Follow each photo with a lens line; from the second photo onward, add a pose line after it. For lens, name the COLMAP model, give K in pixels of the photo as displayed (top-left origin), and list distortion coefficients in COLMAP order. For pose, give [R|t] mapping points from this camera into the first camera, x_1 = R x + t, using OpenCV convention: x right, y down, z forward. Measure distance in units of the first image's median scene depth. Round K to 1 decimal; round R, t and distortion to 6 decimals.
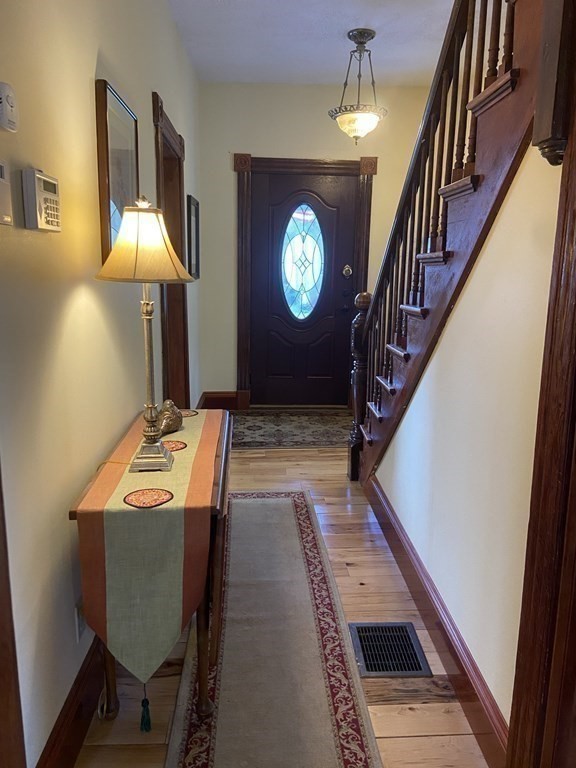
lens RADIAL K [[574.5, 0, 288.0], [0, 574.5, 384.0], [0, 0, 1]] dist [0.003328, 0.000234]
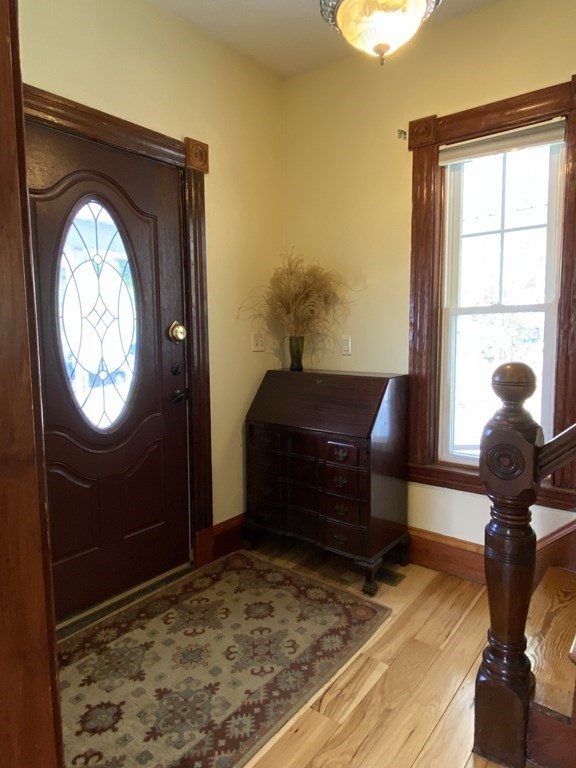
lens RADIAL K [[498.6, 0, 288.0], [0, 498.6, 384.0], [0, 0, 1]] dist [-0.005189, -0.002182]
pose [[0.645494, -0.101088, 0.757046, -0.220356], [0.174500, 0.984505, -0.017327, -0.128544], [-0.743564, 0.143289, 0.653132, 0.658000]]
